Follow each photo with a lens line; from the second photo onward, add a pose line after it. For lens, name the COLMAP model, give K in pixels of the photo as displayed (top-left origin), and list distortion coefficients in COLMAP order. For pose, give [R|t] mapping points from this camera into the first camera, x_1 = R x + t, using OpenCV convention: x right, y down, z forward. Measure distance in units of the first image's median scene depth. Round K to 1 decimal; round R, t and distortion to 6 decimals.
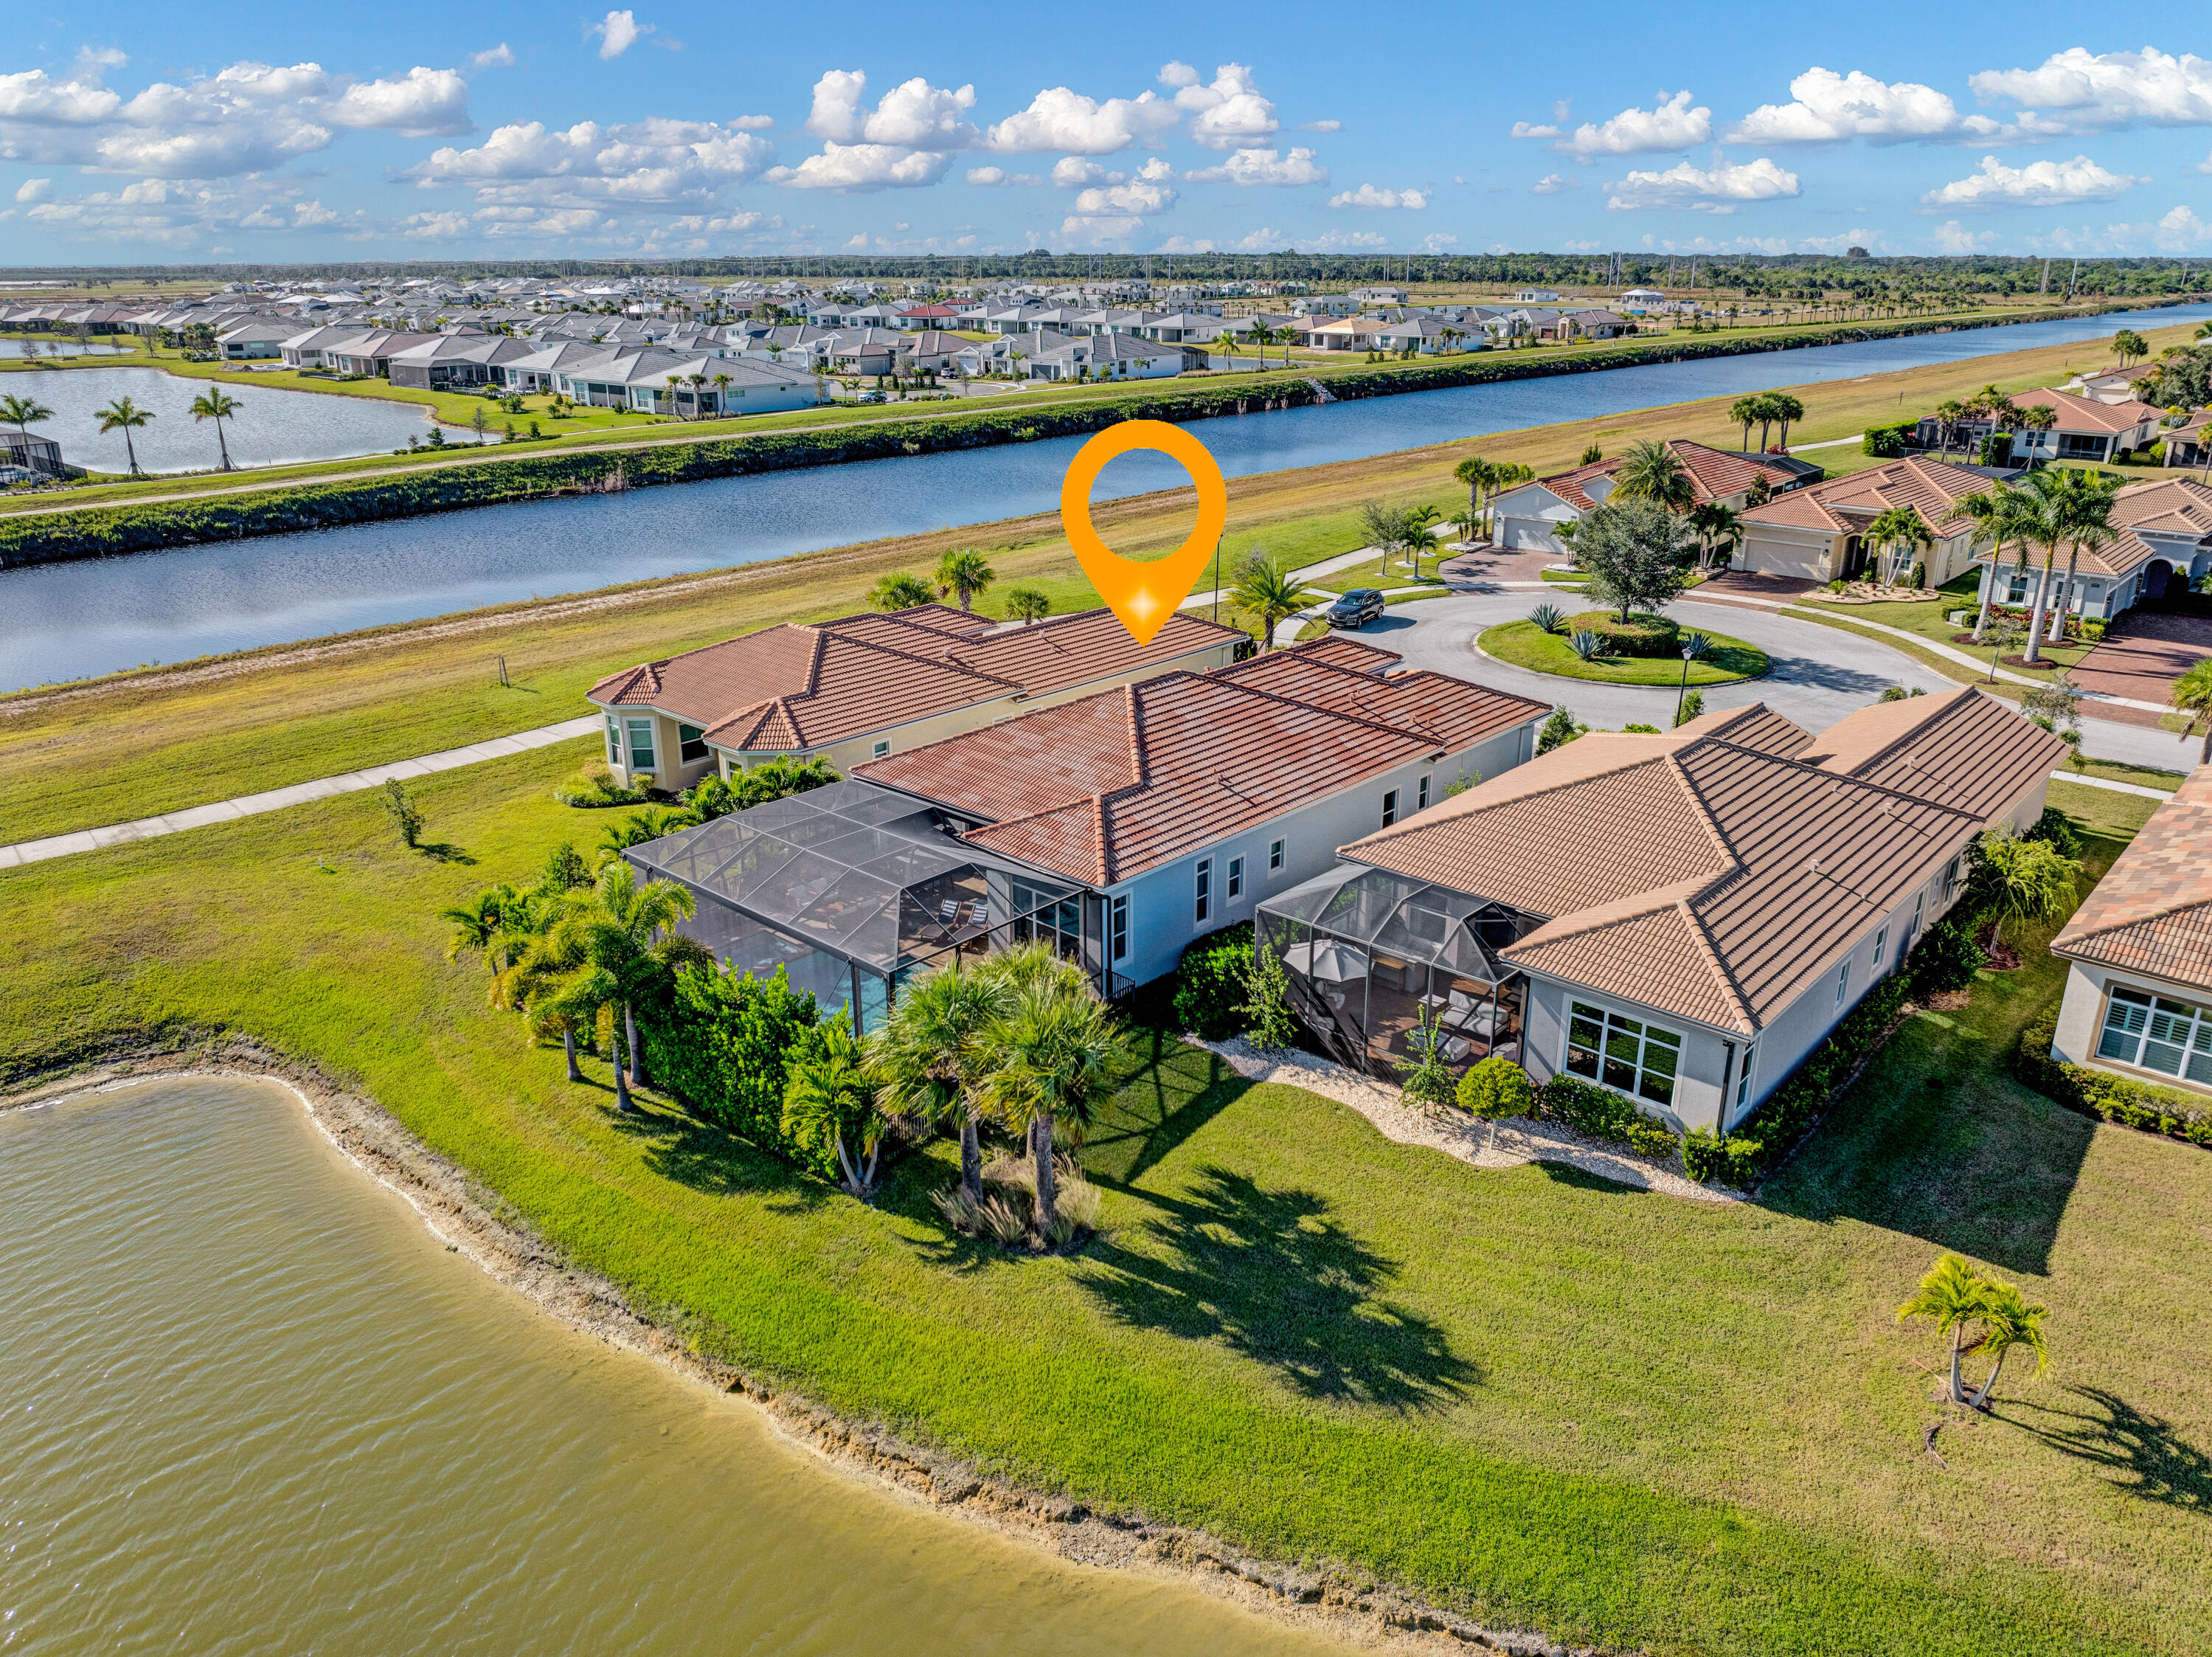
lens RADIAL K [[1555.9, 0, 1106.0], [0, 1555.9, 828.5], [0, 0, 1]] dist [-0.033037, -0.005319]
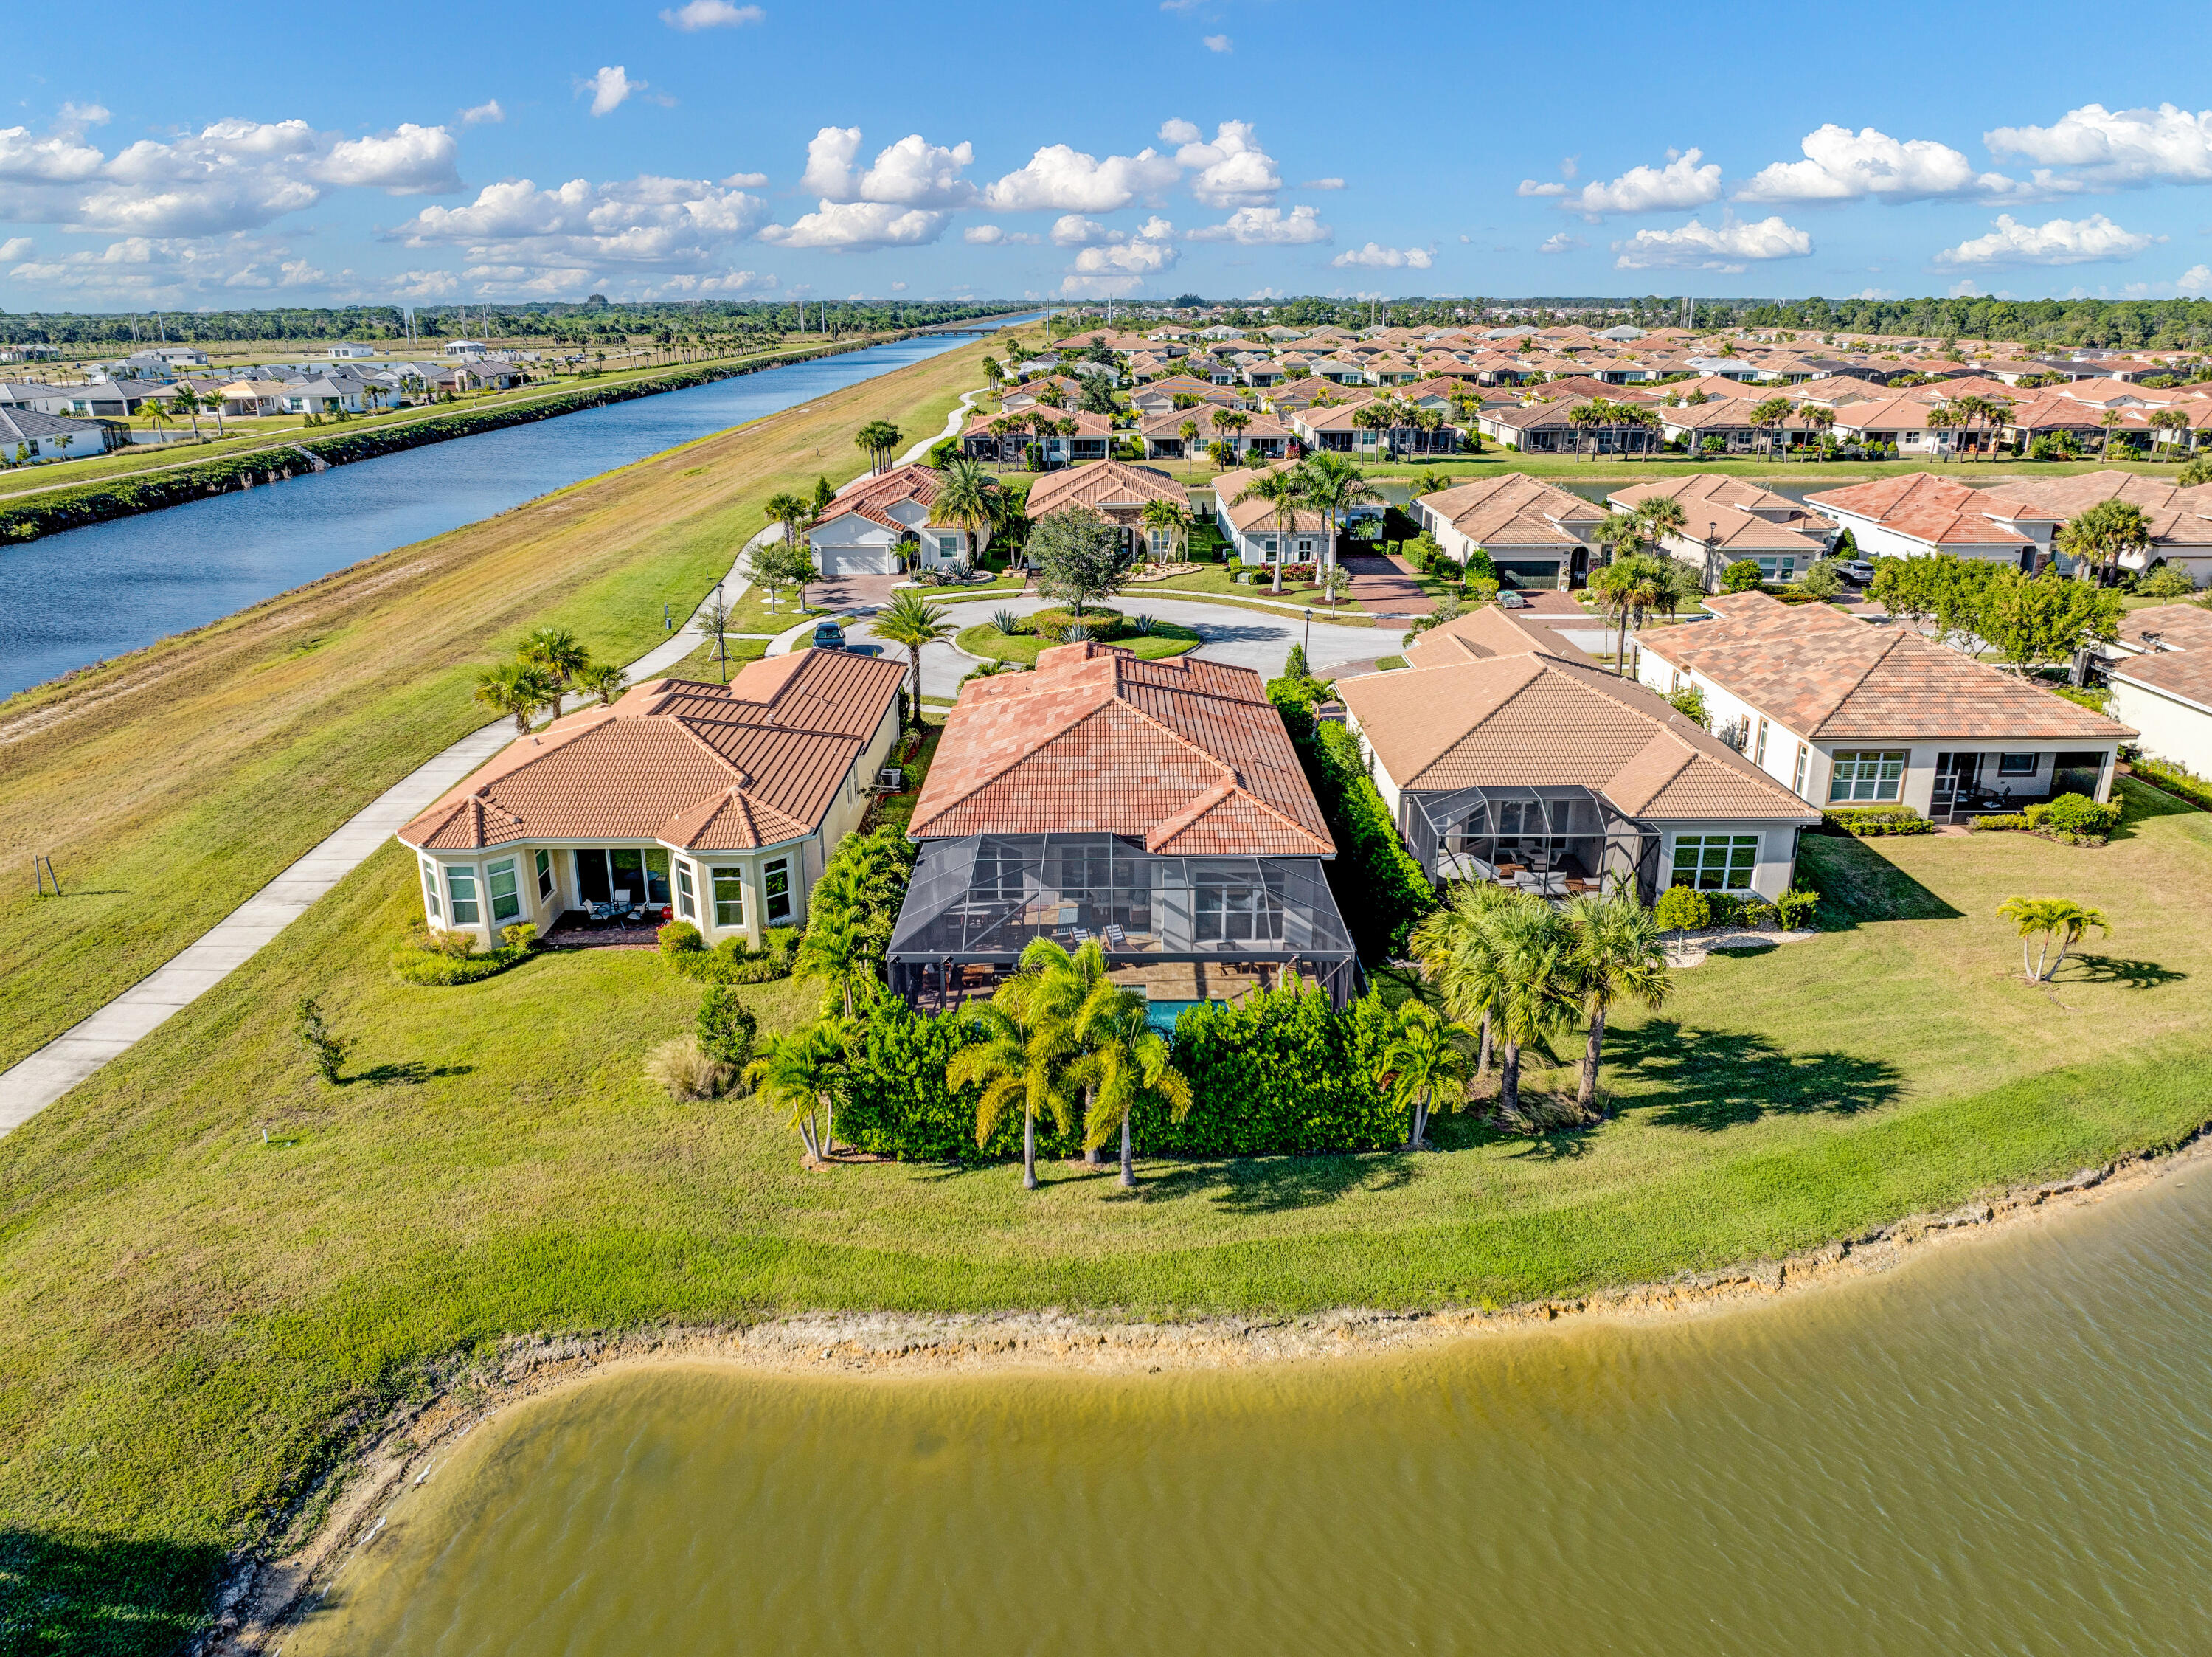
lens RADIAL K [[1576.7, 0, 1115.6], [0, 1576.7, 788.3], [0, 0, 1]] dist [-0.057762, 0.029629]
pose [[0.733250, -0.201549, 0.649402, -0.697276], [0.237568, 0.970808, 0.033060, -0.067758], [-0.637108, 0.130036, 0.759727, 0.197592]]
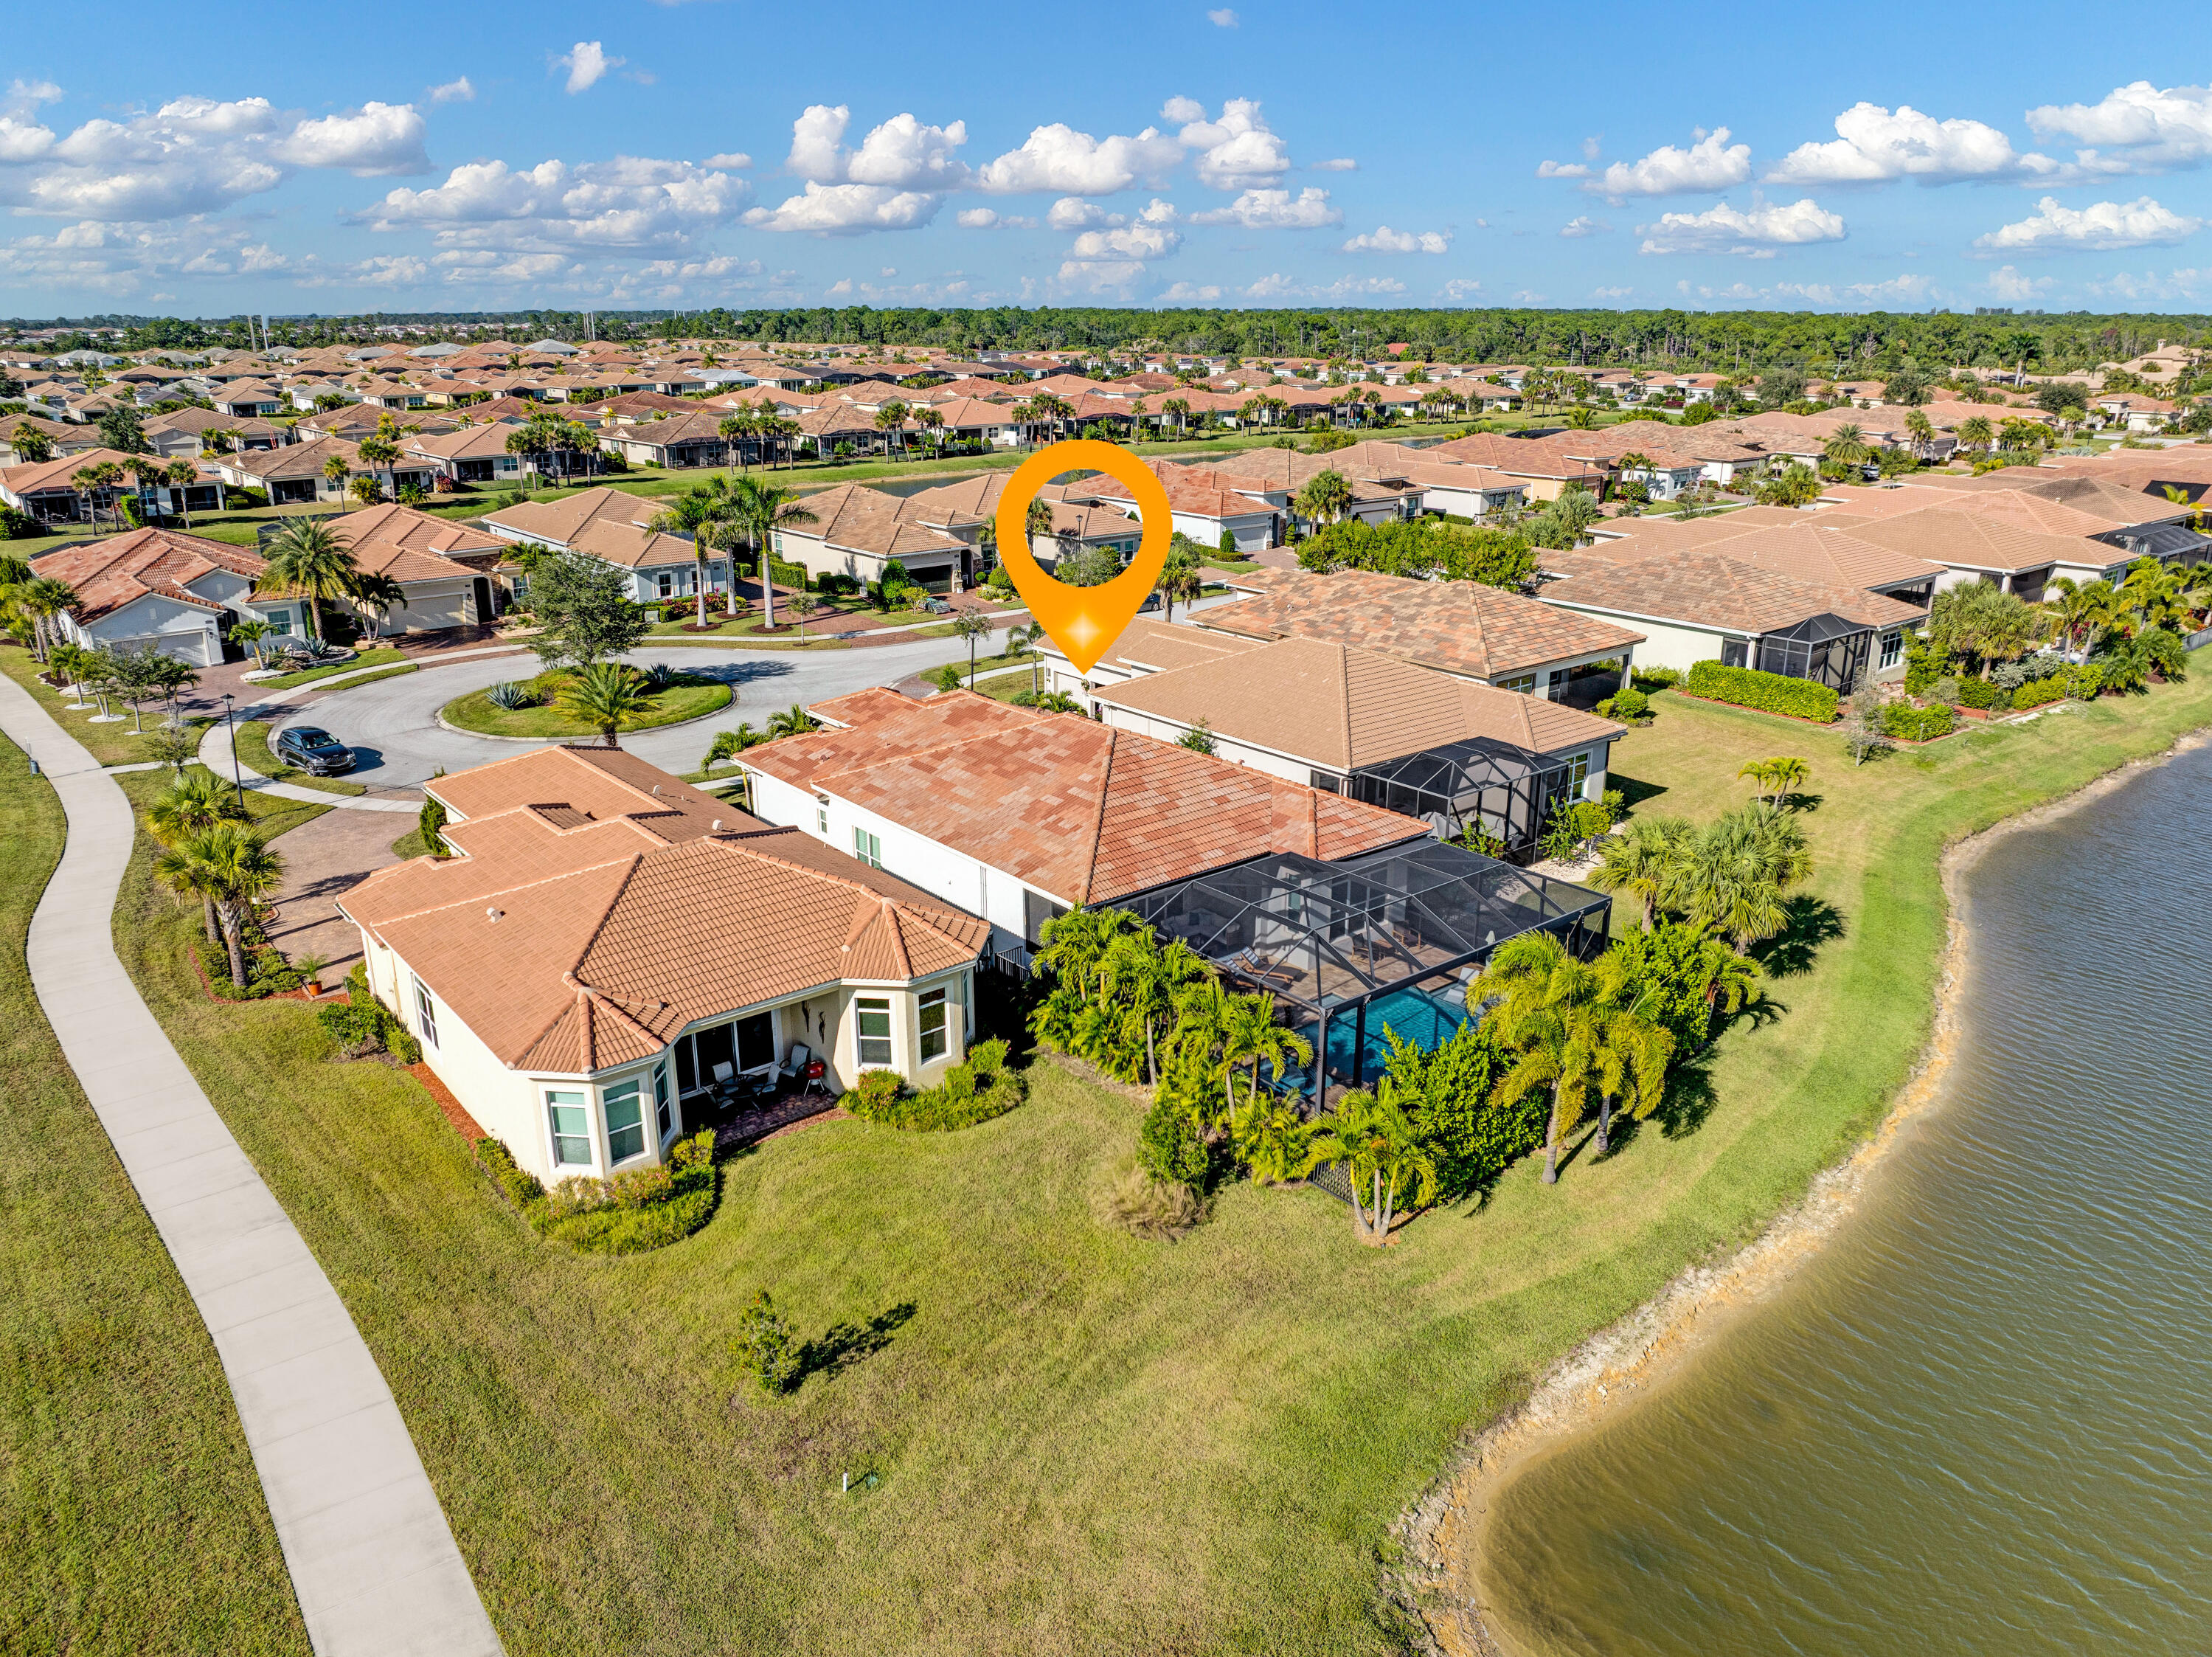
lens RADIAL K [[1555.9, 0, 1106.0], [0, 1555.9, 828.5], [0, 0, 1]] dist [-0.033037, -0.005319]
pose [[0.140060, -0.309573, 0.940504, -0.967994], [0.343428, 0.906089, 0.247101, -0.286099], [-0.928677, 0.288386, 0.233223, 0.789606]]
